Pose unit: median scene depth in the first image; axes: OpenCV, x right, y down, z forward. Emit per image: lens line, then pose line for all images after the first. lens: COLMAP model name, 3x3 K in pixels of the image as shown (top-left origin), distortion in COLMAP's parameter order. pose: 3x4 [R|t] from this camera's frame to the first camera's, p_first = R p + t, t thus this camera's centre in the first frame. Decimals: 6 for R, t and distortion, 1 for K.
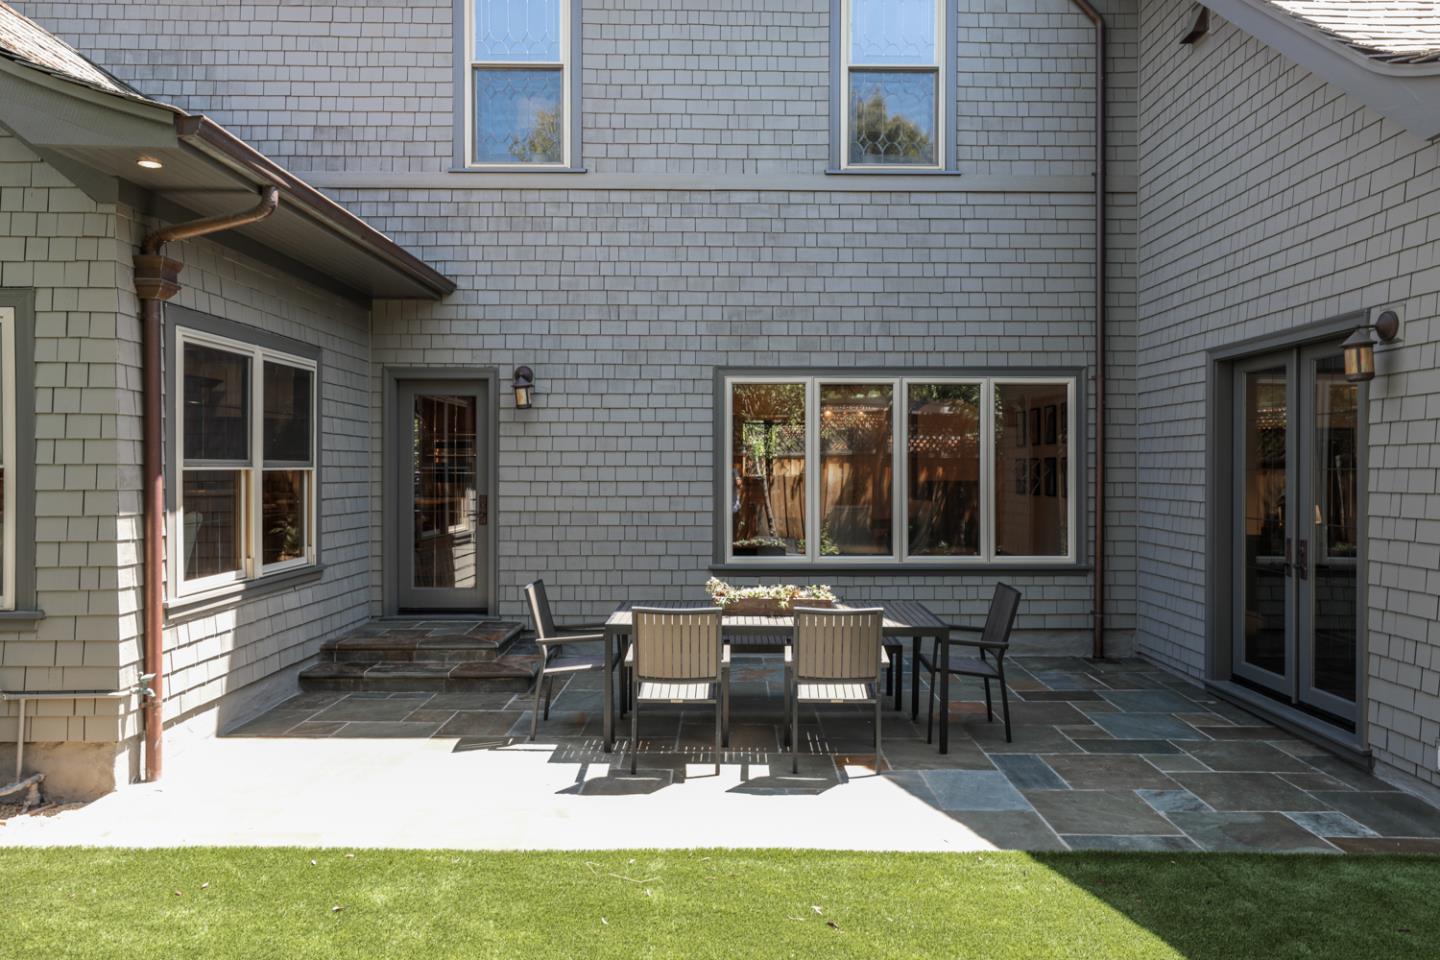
lens RADIAL K [[975.1, 0, 717.0], [0, 975.1, 467.1], [0, 0, 1]] dist [0.006712, 0.006935]
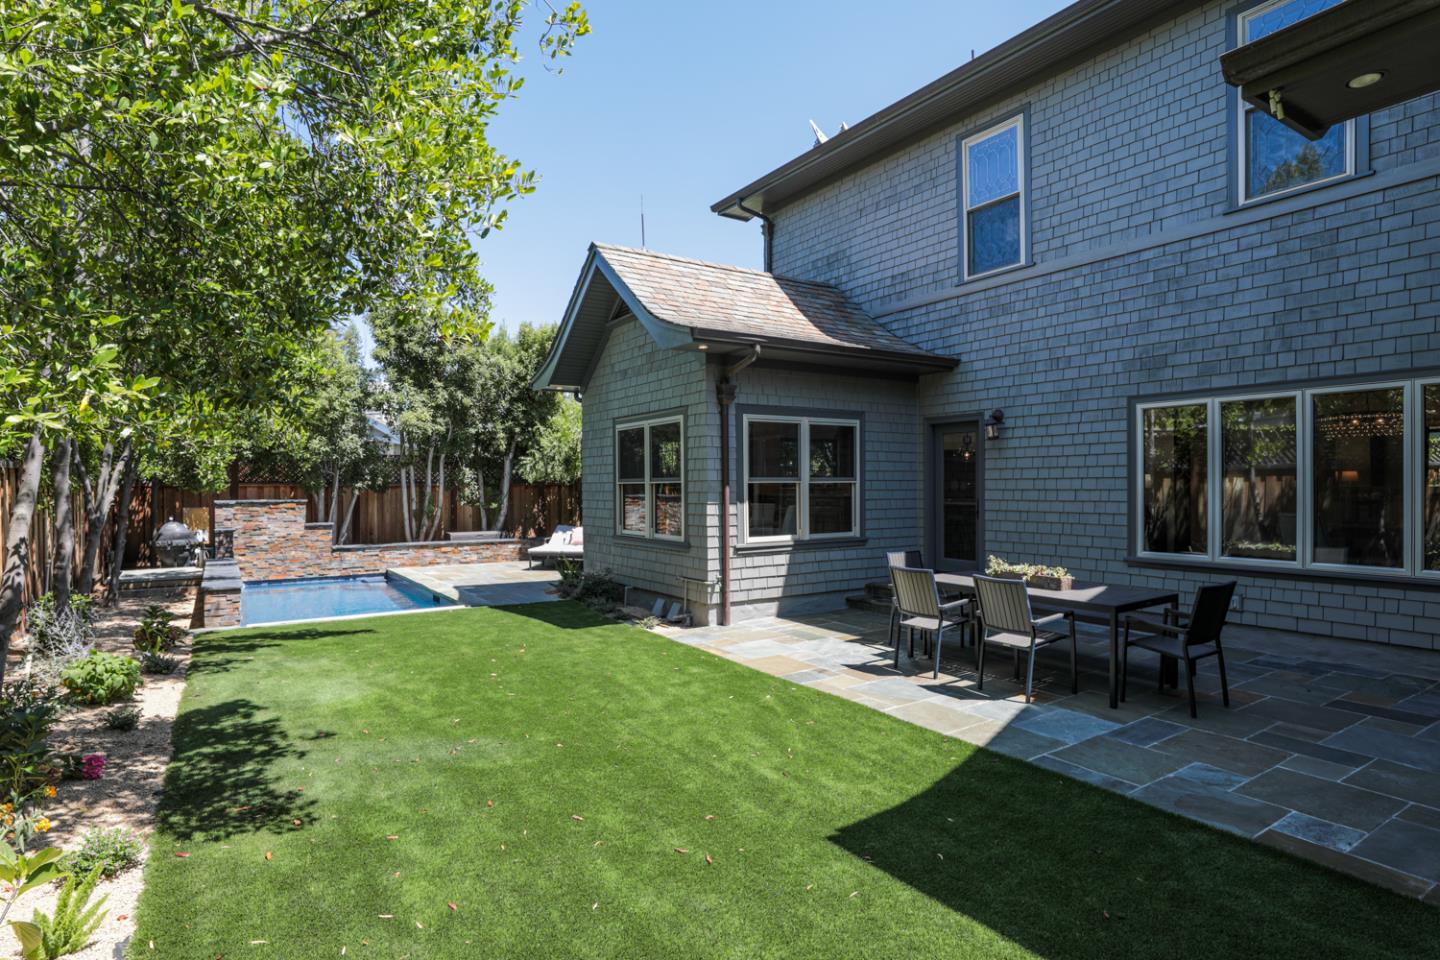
lens RADIAL K [[739.6, 0, 703.7], [0, 739.6, 487.3], [0, 0, 1]] dist [-0.003366, 0.001541]
pose [[0.551078, -0.001201, -0.834453, 0.619907], [0.007893, 0.999962, 0.003773, 0.004619], [0.834416, -0.008665, 0.551067, 0.045131]]
